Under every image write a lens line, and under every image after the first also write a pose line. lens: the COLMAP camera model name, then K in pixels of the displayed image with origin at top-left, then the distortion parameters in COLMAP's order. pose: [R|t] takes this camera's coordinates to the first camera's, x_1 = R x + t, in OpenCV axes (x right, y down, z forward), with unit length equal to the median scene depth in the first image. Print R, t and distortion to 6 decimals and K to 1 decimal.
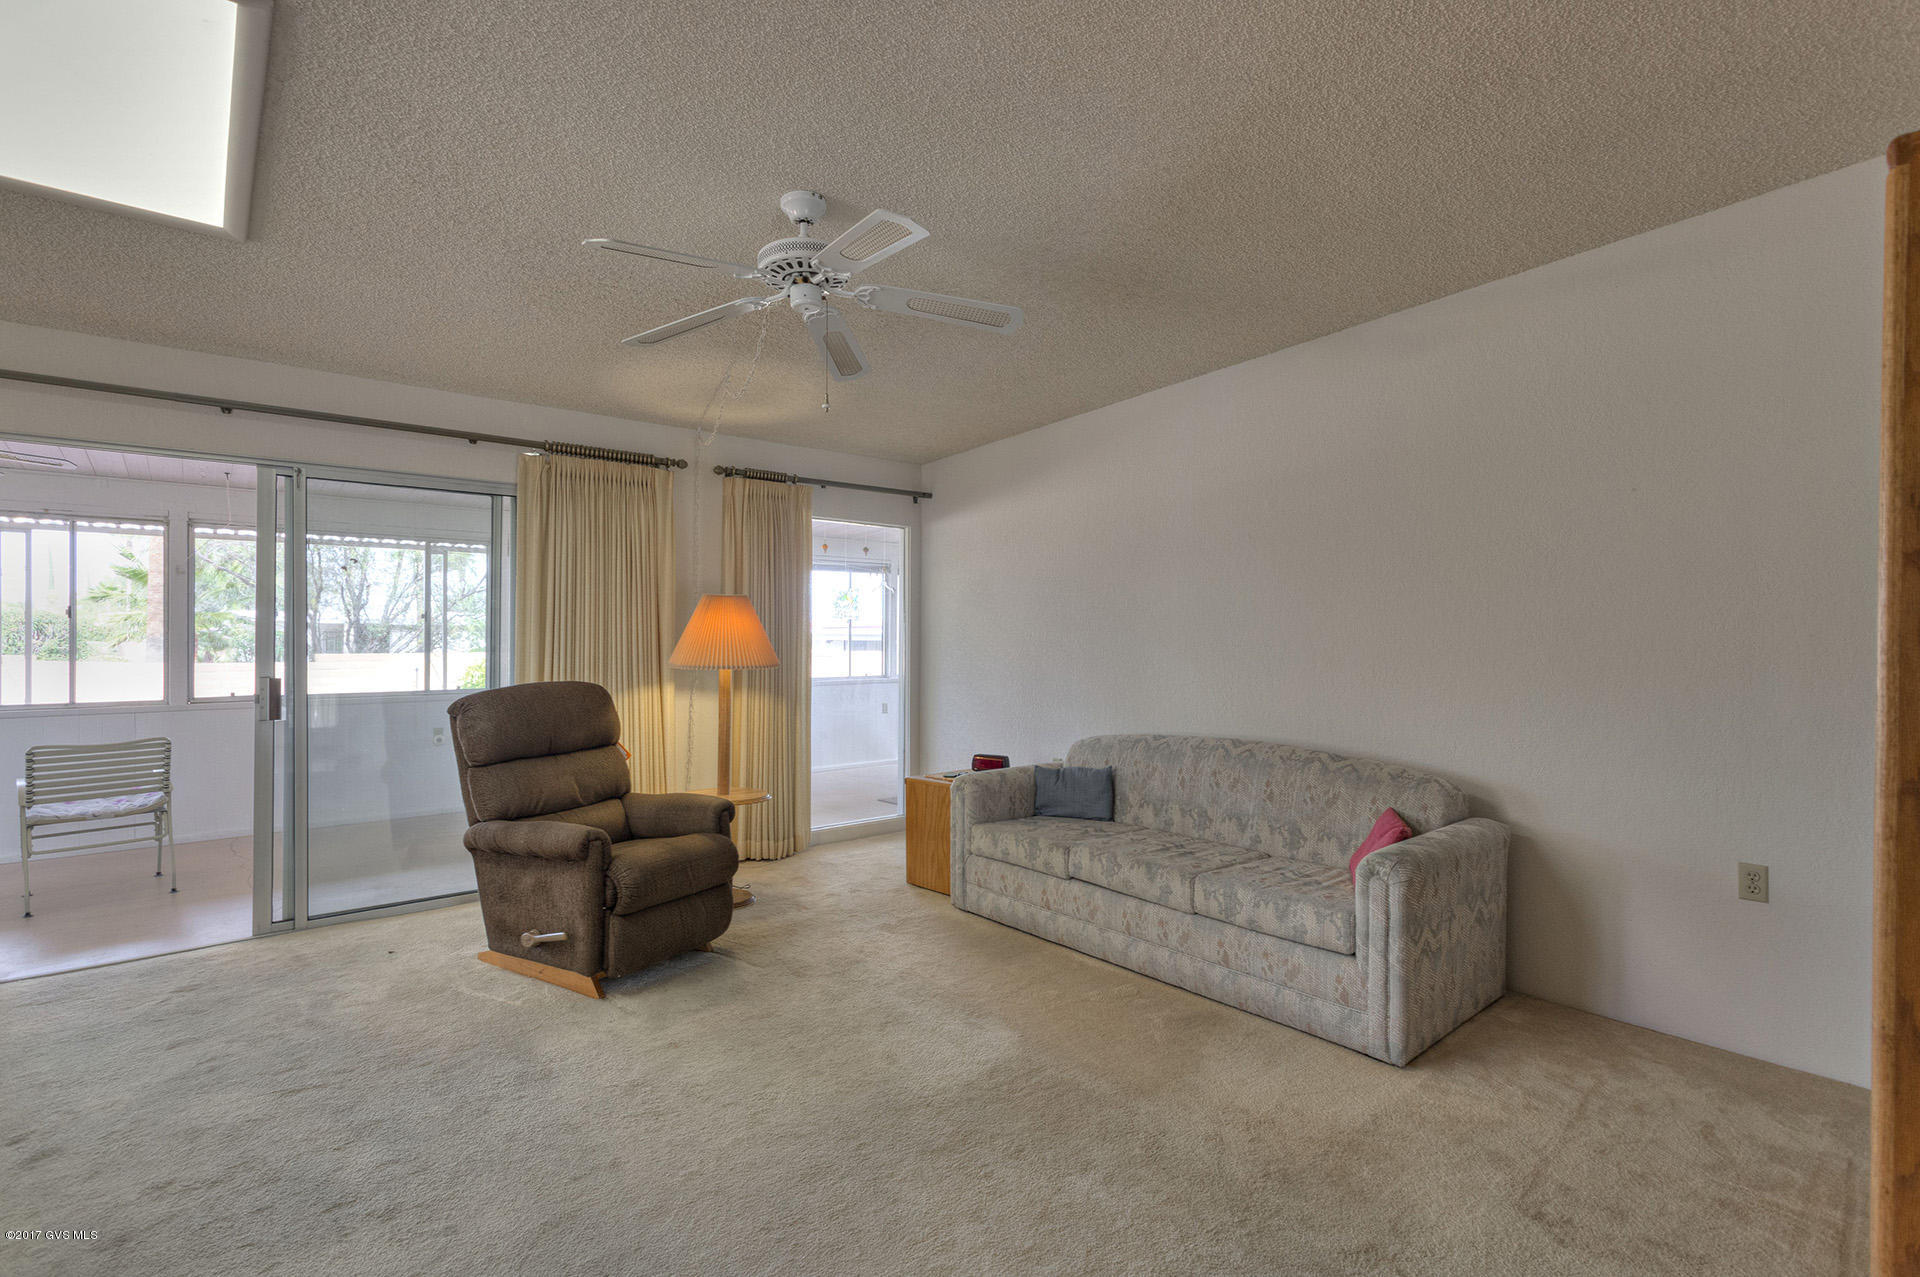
lens RADIAL K [[899.0, 0, 954.7], [0, 899.0, 635.7], [0, 0, 1]] dist [0.005432, 0.001714]
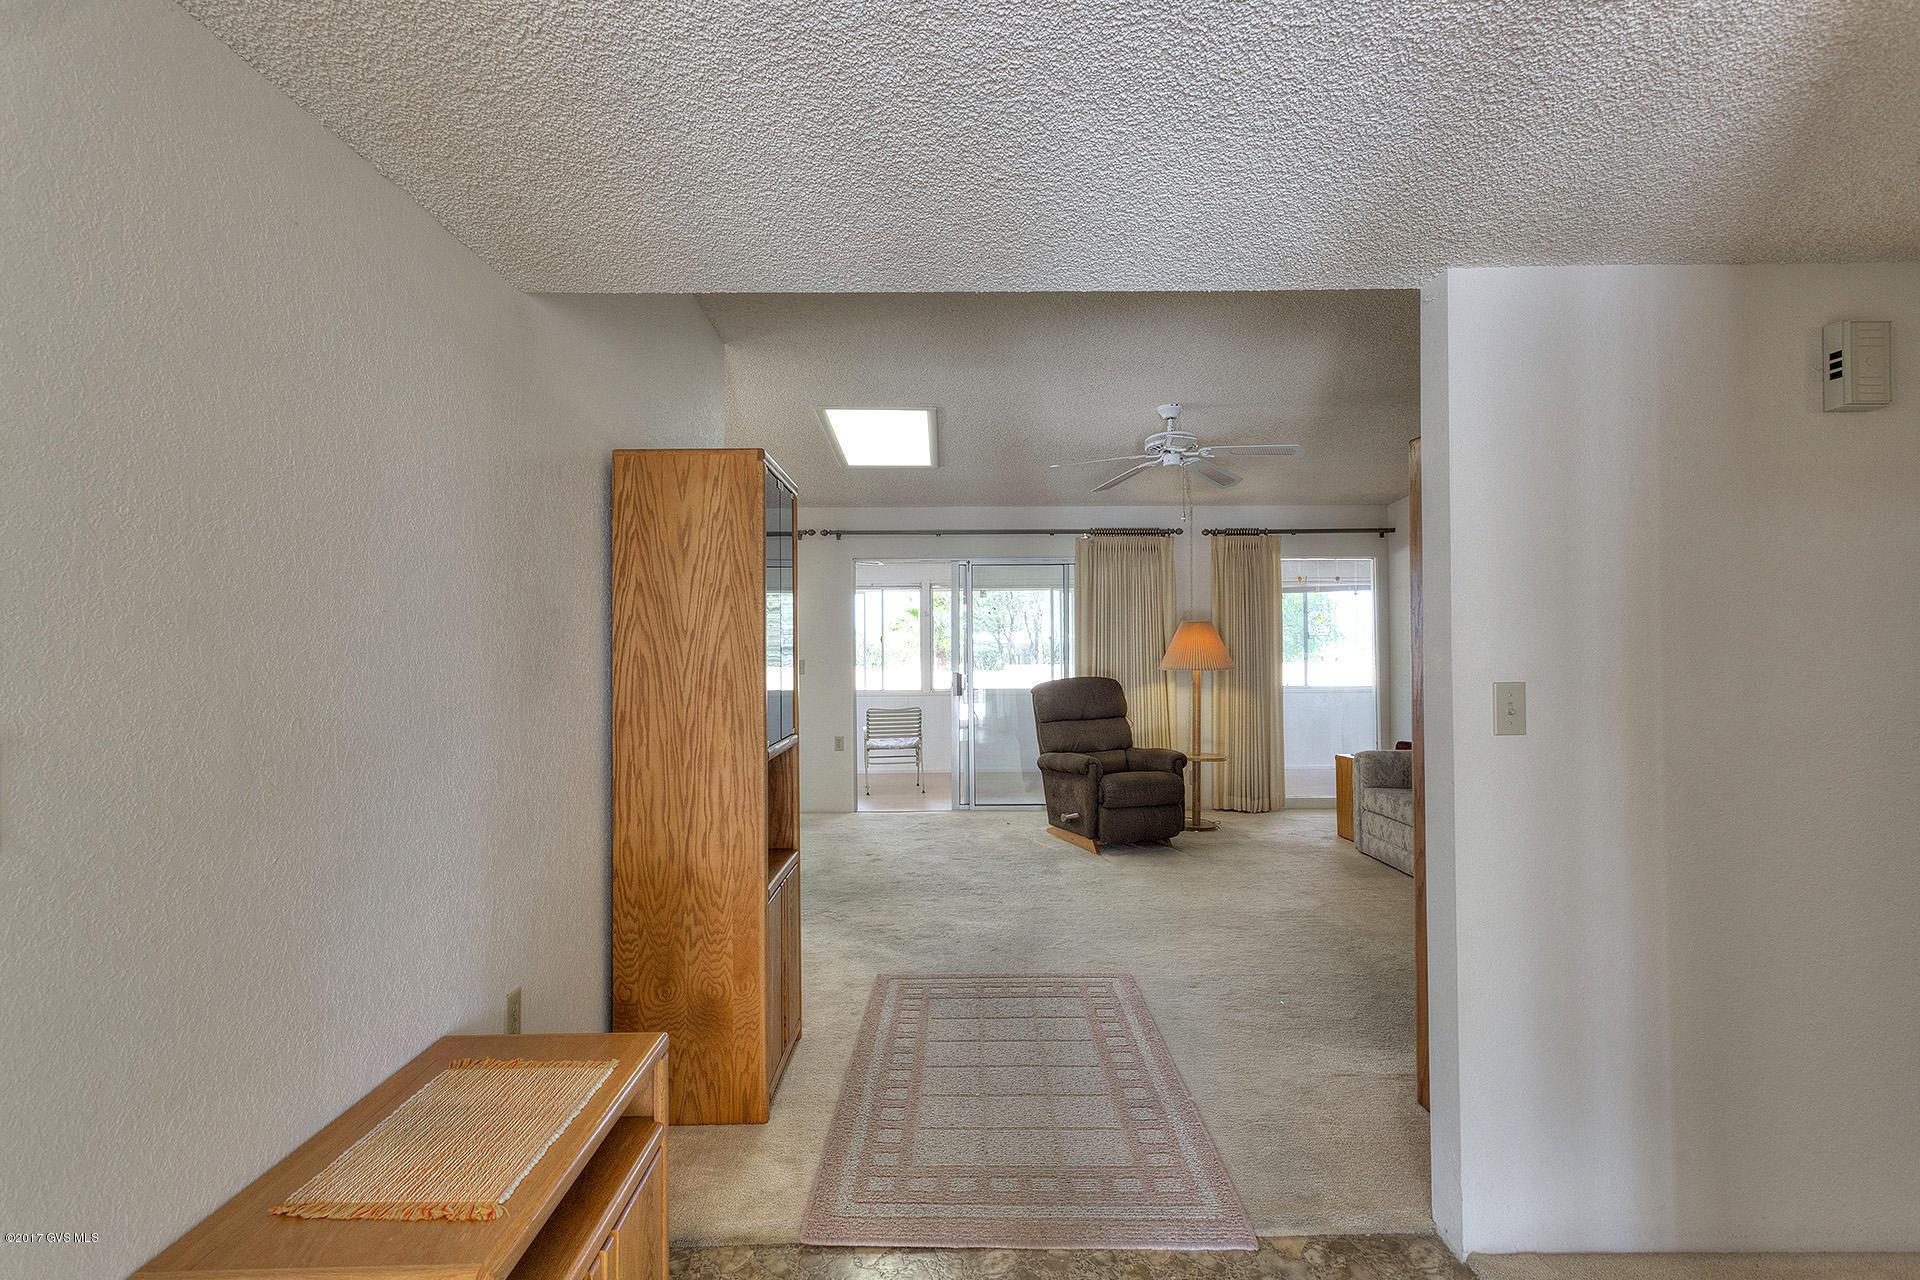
lens RADIAL K [[899.0, 0, 959.9], [0, 899.0, 639.5], [0, 0, 1]] dist [0.005432, 0.001714]
pose [[0.773220, -0.016659, -0.633919, 0.405611], [0.007878, 0.999830, -0.016665, 0.007177], [0.634089, 0.007892, 0.773220, -0.416926]]
